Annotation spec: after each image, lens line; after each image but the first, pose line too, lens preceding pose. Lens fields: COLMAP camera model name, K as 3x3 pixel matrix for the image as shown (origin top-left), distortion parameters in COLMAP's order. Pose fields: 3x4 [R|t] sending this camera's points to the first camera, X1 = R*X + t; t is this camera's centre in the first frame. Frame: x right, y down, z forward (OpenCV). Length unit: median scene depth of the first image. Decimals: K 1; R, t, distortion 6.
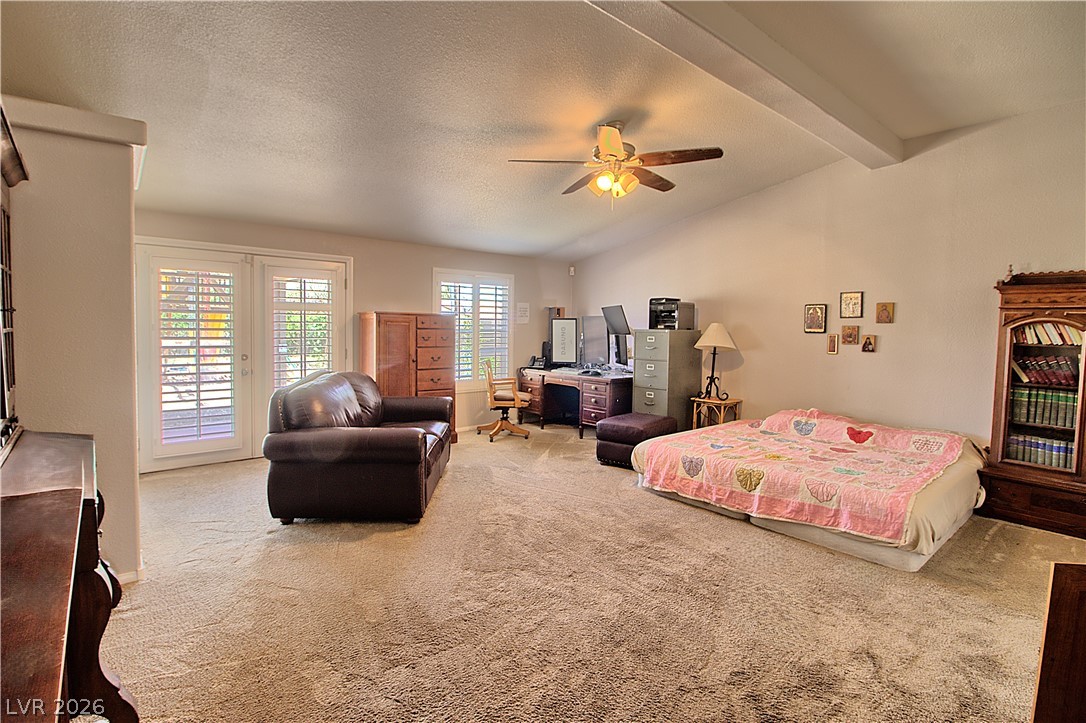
lens RADIAL K [[503.8, 0, 548.7], [0, 503.8, 330.8], [0, 0, 1]] dist [0.000824, 0.000119]
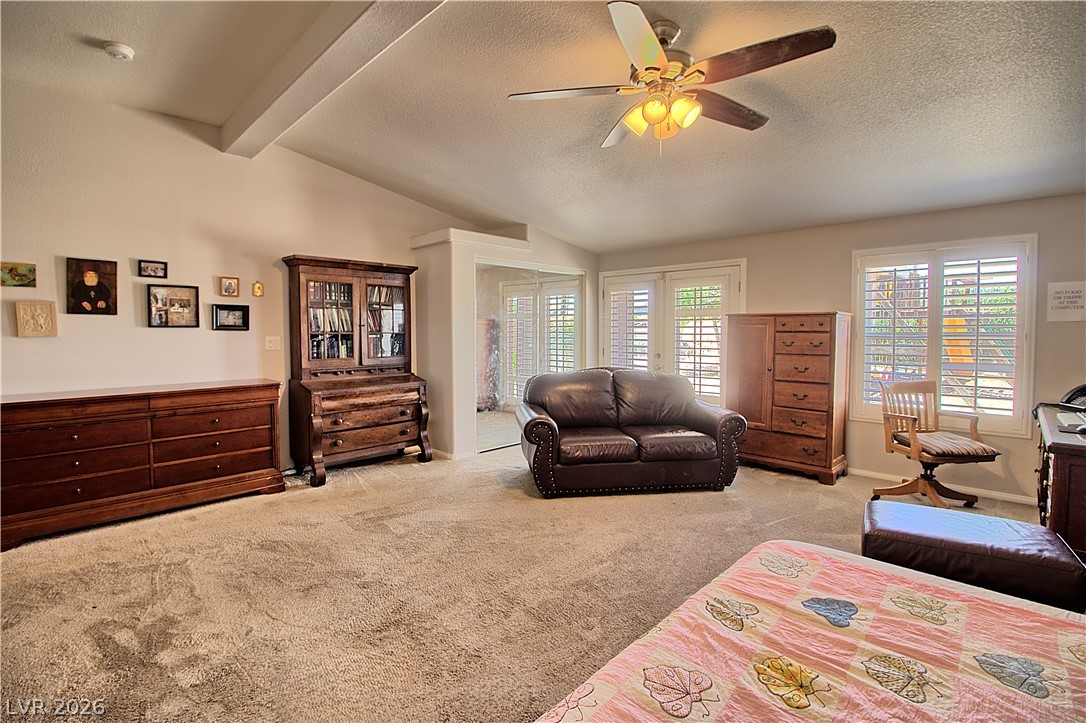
lens RADIAL K [[503.8, 0, 548.7], [0, 503.8, 330.8], [0, 0, 1]] dist [0.000824, 0.000119]
pose [[0.092381, -0.007563, -0.995695, 0.634993], [-0.002229, 0.999967, -0.007803, 0.001364], [0.995721, 0.002940, 0.092361, 0.629572]]
